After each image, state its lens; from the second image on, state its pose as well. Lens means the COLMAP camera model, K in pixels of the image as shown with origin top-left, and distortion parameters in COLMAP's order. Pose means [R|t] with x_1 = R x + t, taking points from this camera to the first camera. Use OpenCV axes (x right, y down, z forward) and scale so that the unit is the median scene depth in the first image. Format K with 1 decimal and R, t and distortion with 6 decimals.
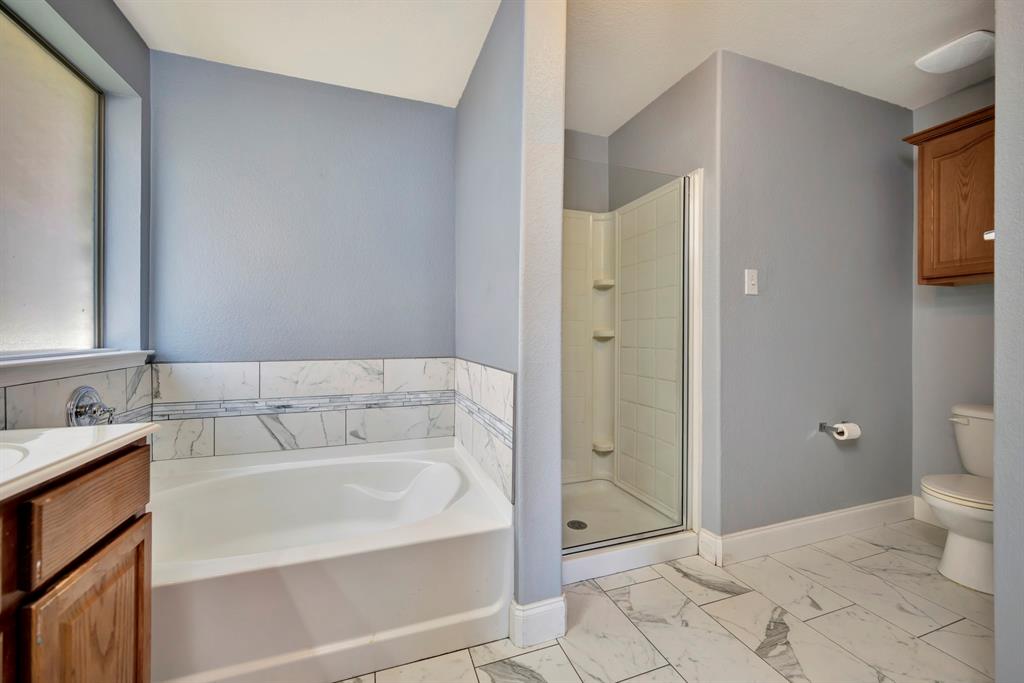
lens RADIAL K [[405.6, 0, 517.4], [0, 405.6, 337.2], [0, 0, 1]] dist [-0.000874, -0.001230]
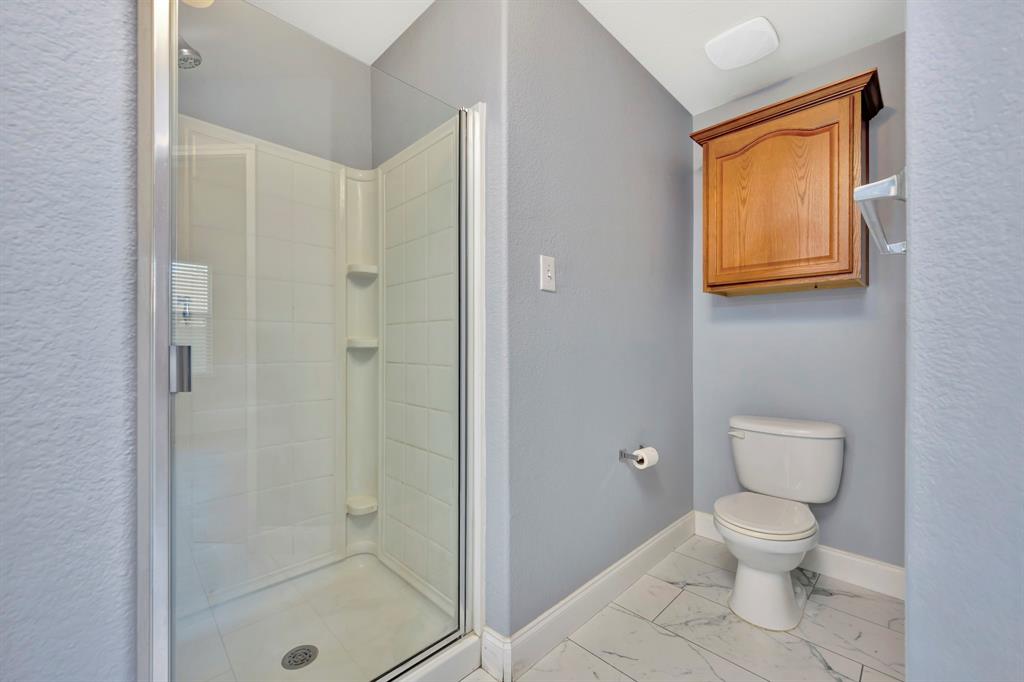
lens RADIAL K [[405.6, 0, 511.2], [0, 405.6, 343.3], [0, 0, 1]] dist [-0.000874, -0.001230]
pose [[0.910624, 0.002096, 0.413231, 0.205840], [0.002154, 0.999949, -0.009820, -0.002774], [-0.413231, 0.009833, 0.910573, 0.346109]]
